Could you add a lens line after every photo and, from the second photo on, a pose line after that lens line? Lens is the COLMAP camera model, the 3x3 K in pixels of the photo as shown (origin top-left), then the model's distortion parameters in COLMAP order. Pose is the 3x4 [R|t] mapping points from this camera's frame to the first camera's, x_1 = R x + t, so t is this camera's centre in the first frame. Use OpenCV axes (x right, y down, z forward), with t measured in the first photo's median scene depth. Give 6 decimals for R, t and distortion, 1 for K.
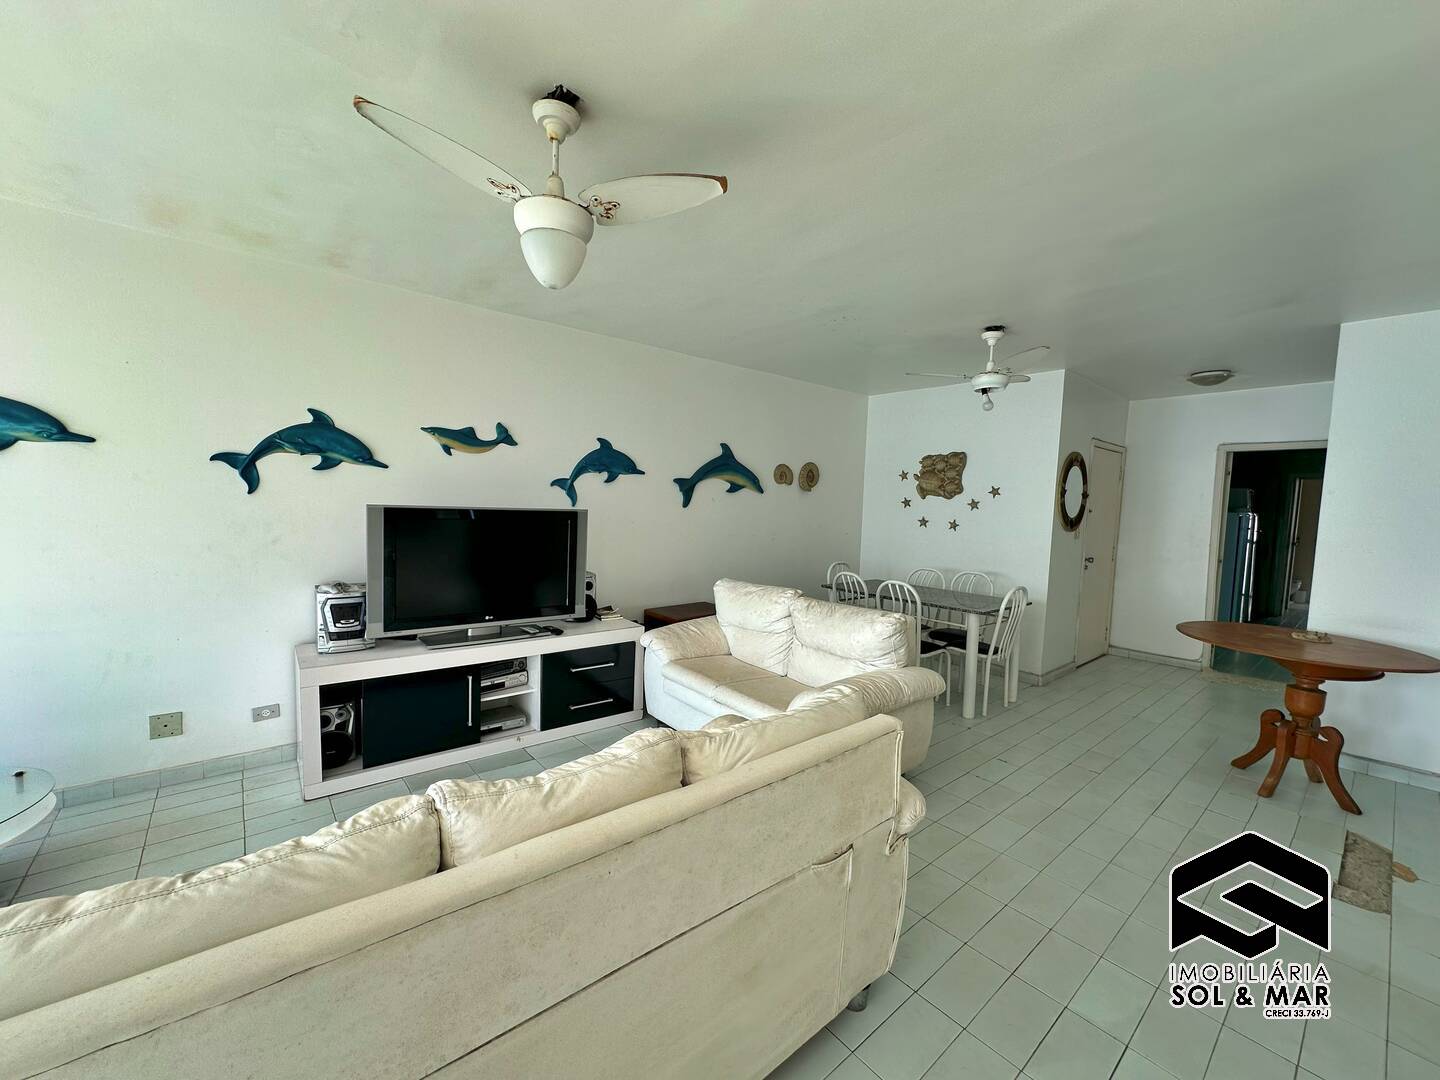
lens RADIAL K [[572.9, 0, 720.5], [0, 572.9, 542.2], [0, 0, 1]] dist [-0.002231, 0.000577]
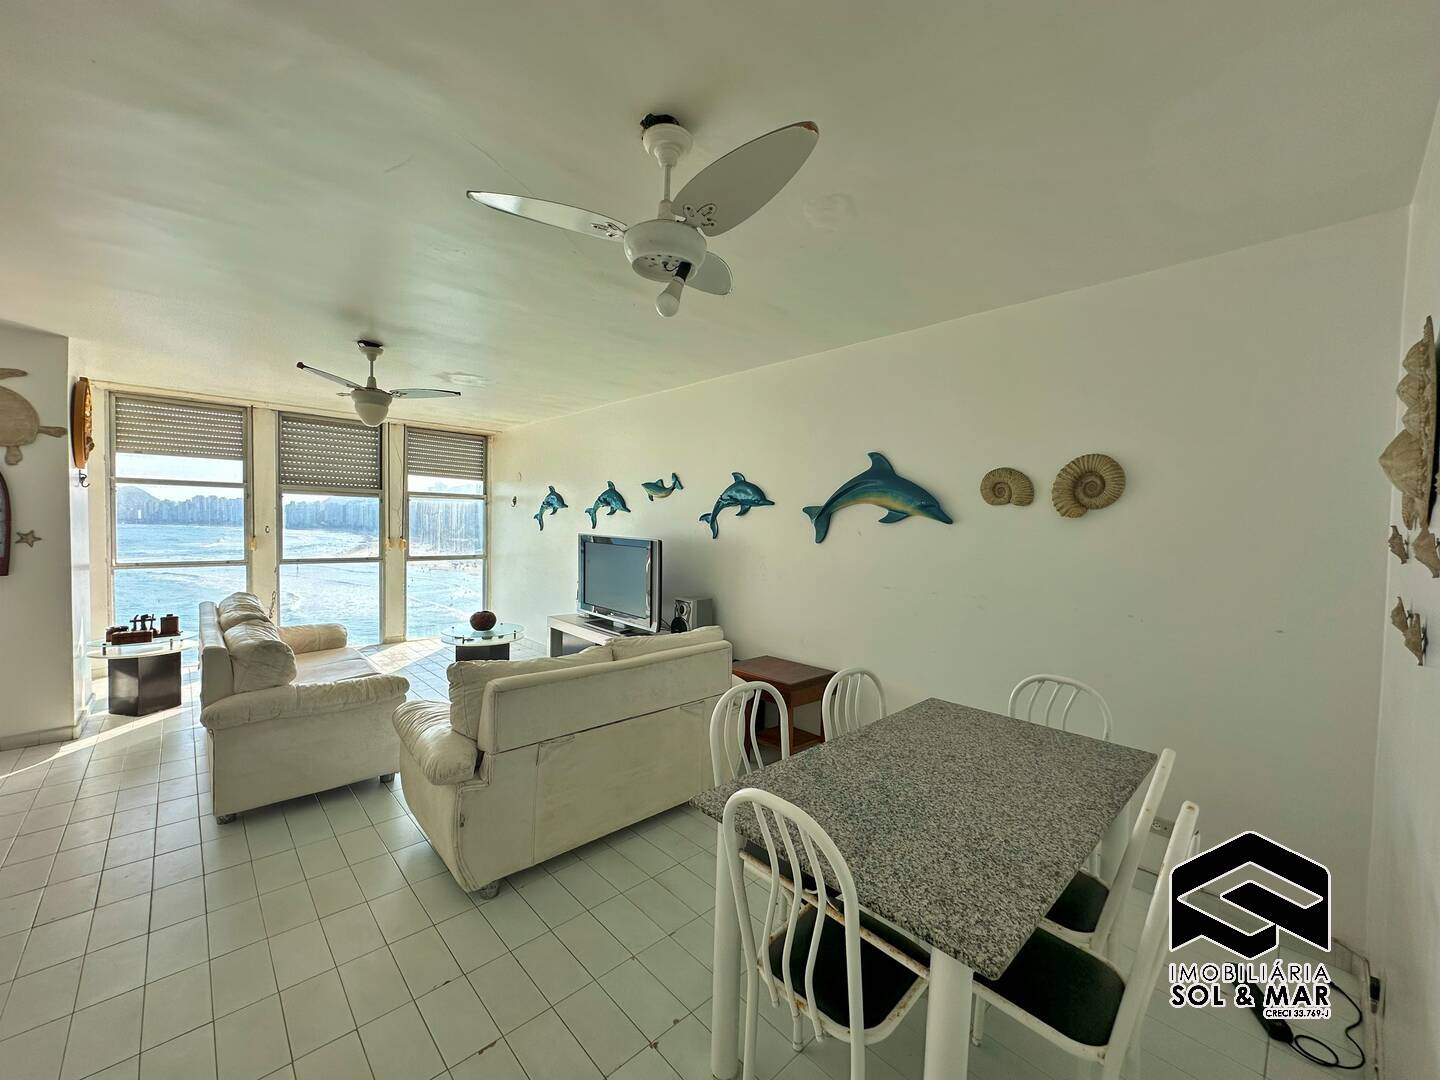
lens RADIAL K [[572.9, 0, 720.2], [0, 572.9, 541.8], [0, 0, 1]] dist [-0.002231, 0.000577]
pose [[0.060621, 0.003953, -0.998153, 0.735444], [-0.094639, 0.995510, -0.001805, -0.049568], [0.993664, 0.094574, 0.060723, 0.837551]]
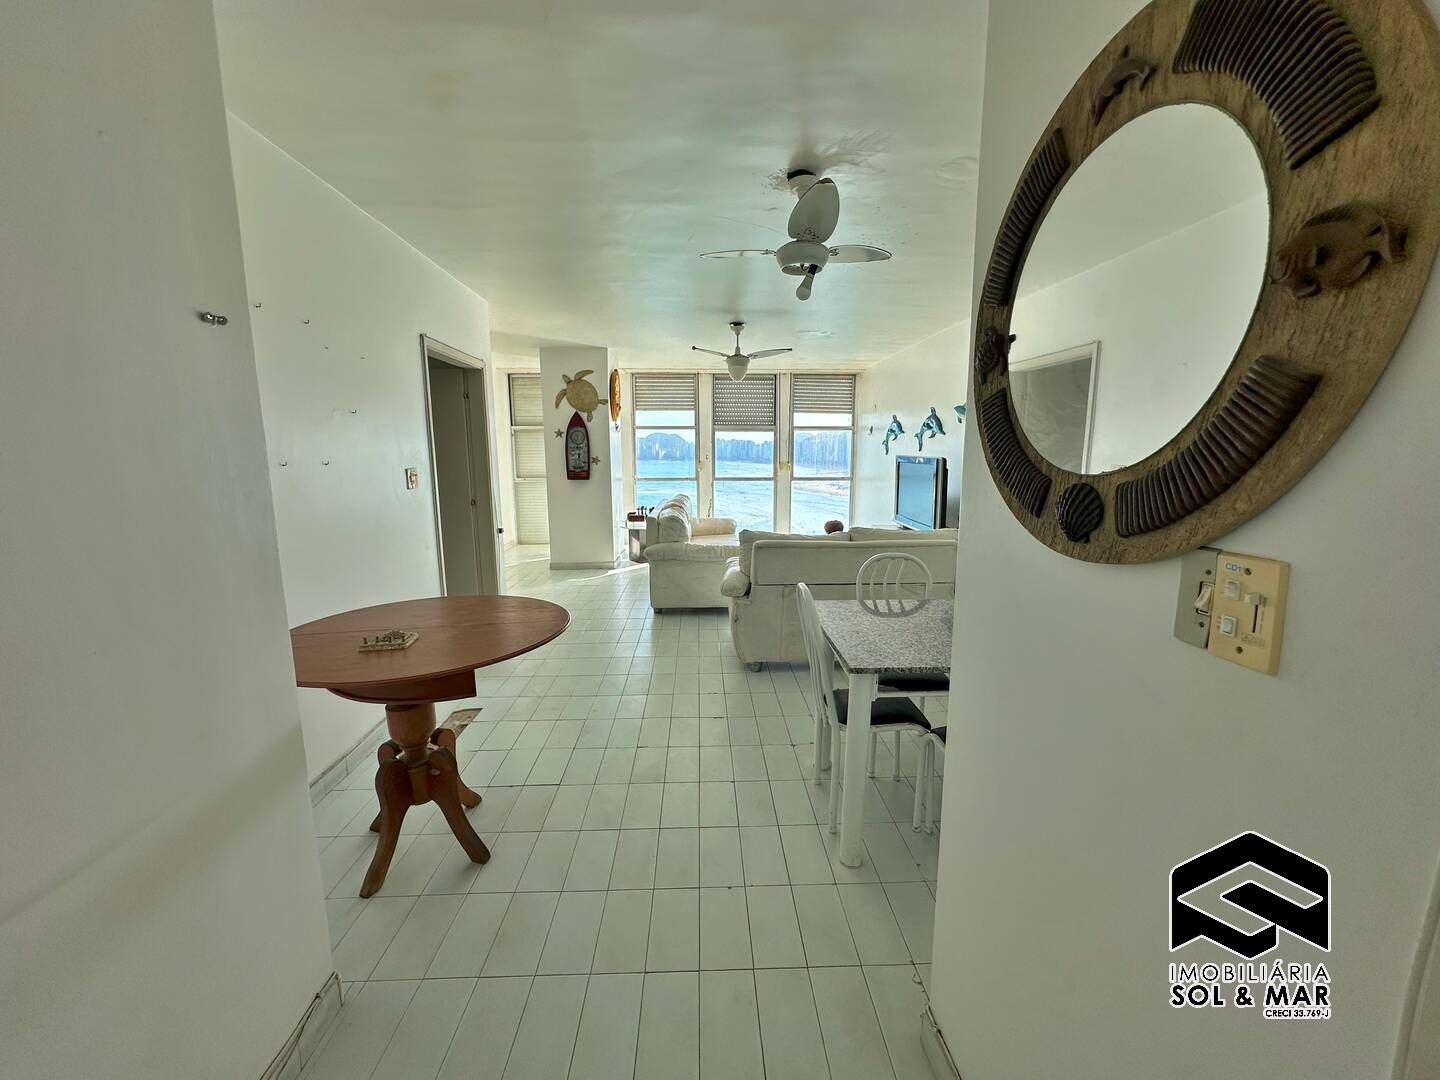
lens RADIAL K [[572.9, 0, 720.8], [0, 572.9, 541.1], [0, 0, 1]] dist [-0.002231, 0.000577]
pose [[-0.612033, 0.093782, -0.785252, 0.887228], [-0.077038, 0.981151, 0.177222, -0.049135], [0.787071, 0.168960, -0.593272, 1.119235]]
